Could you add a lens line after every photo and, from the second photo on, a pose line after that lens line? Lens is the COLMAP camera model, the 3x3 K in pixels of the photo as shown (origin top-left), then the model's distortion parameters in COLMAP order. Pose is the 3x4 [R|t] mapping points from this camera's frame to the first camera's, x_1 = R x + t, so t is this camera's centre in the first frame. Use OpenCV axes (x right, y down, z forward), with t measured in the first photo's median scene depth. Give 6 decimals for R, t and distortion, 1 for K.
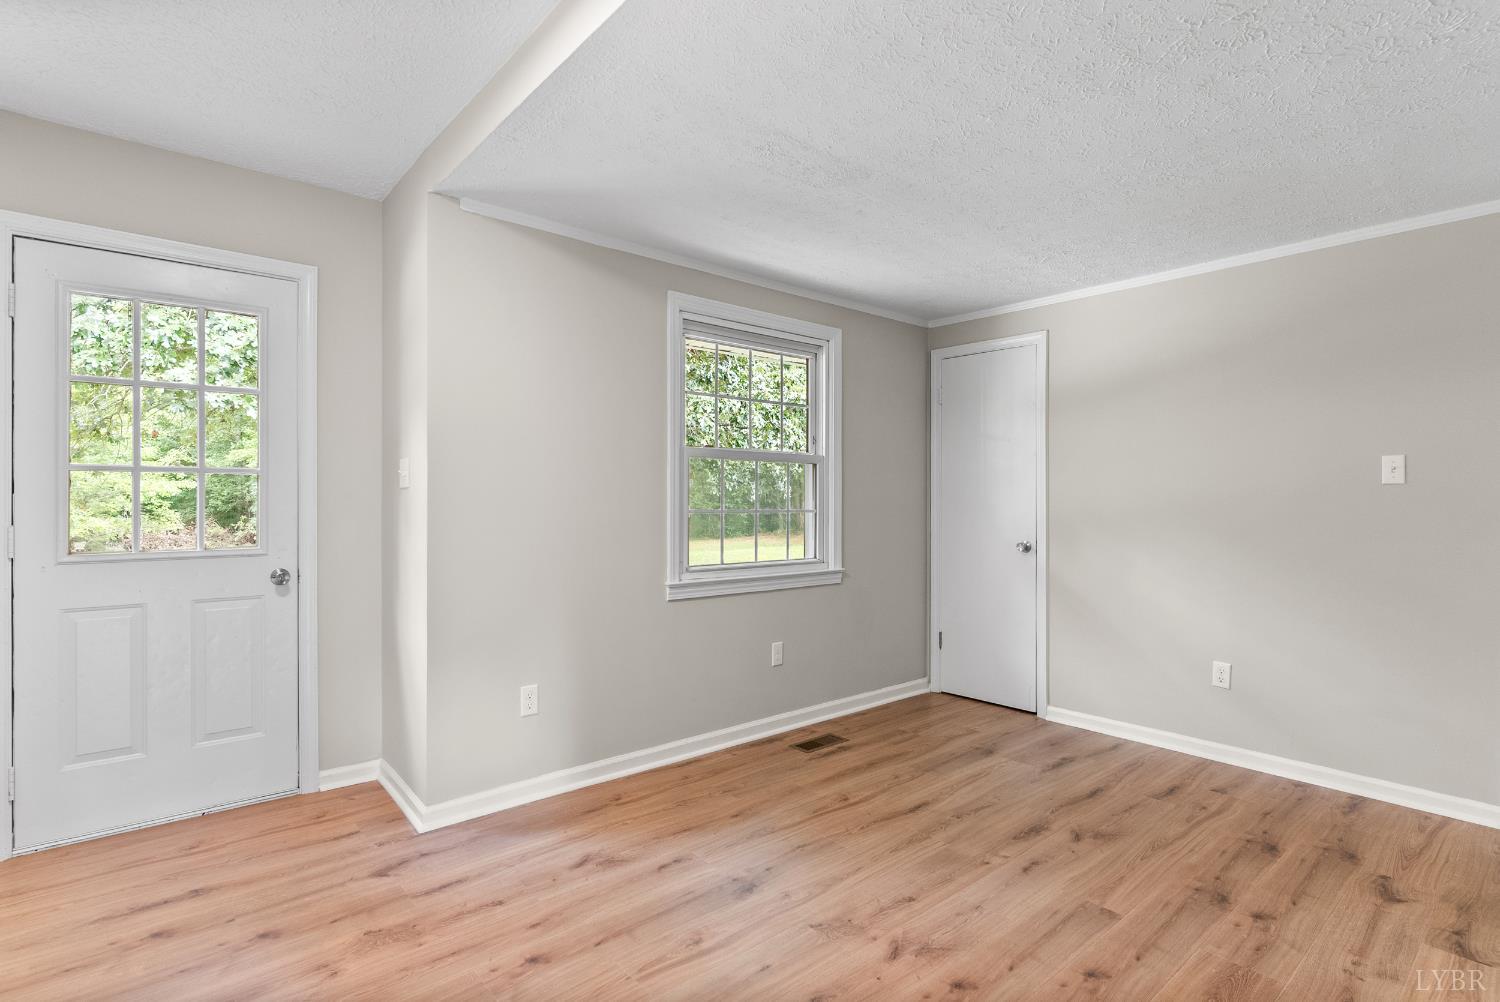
lens RADIAL K [[740.5, 0, 739.7], [0, 740.5, 501.3], [0, 0, 1]] dist [-0.003298, -0.000036]
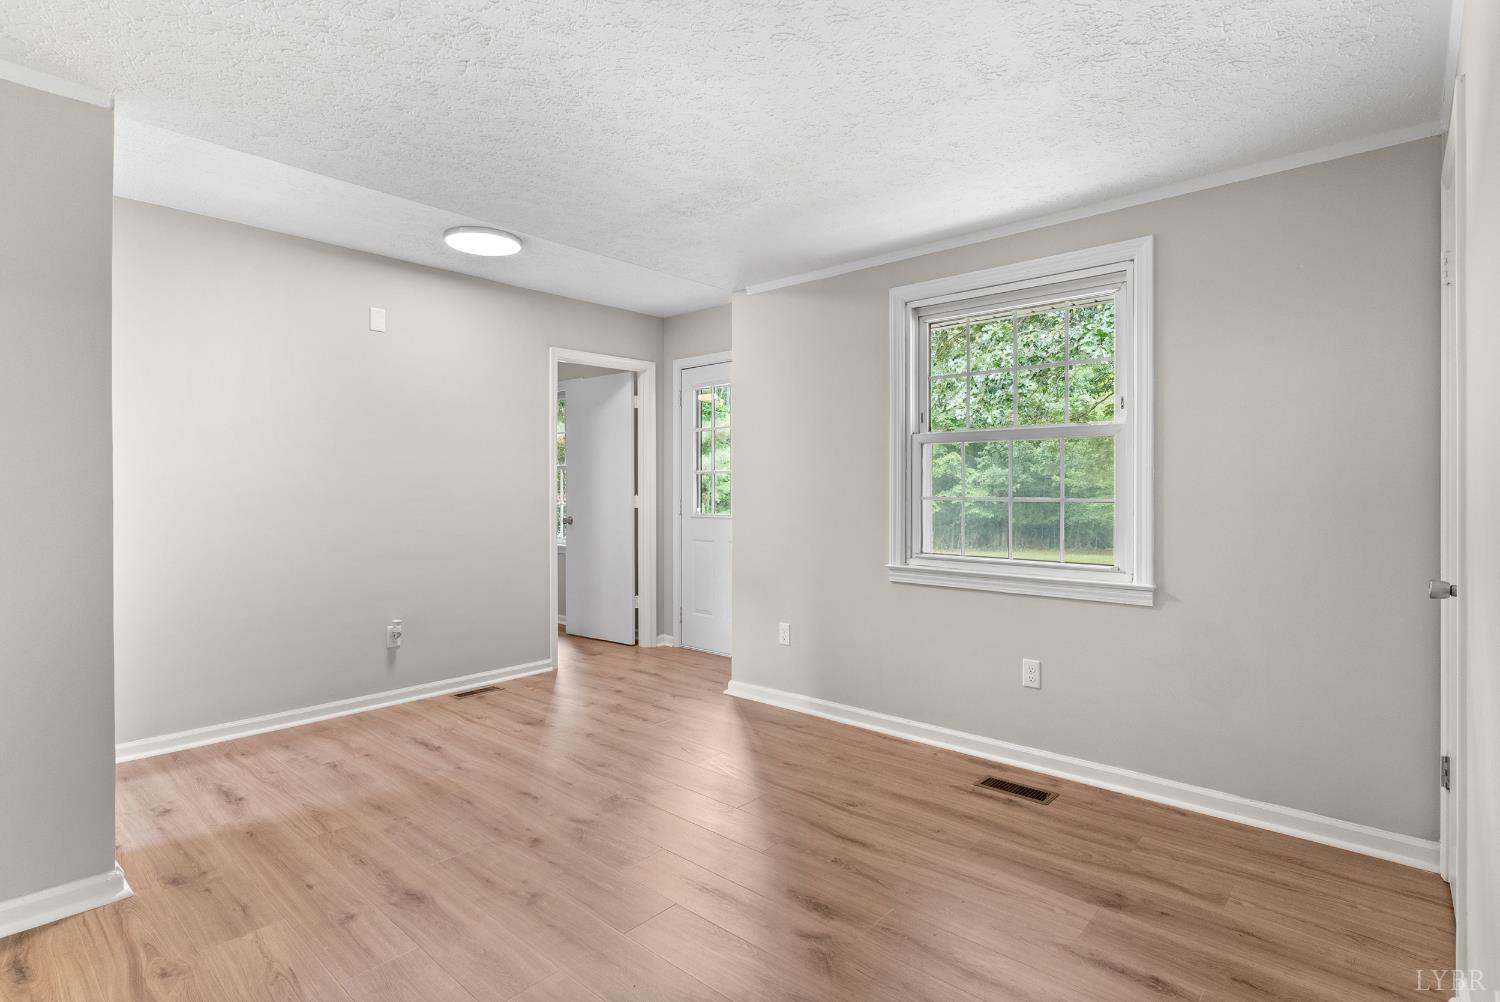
lens RADIAL K [[740.5, 0, 747.9], [0, 740.5, 493.8], [0, 0, 1]] dist [-0.003298, -0.000036]
pose [[0.134026, 0.006346, -0.990958, 0.924937], [0.003911, 0.999968, 0.006933, -0.000116], [0.990970, -0.004805, 0.133997, 0.652976]]
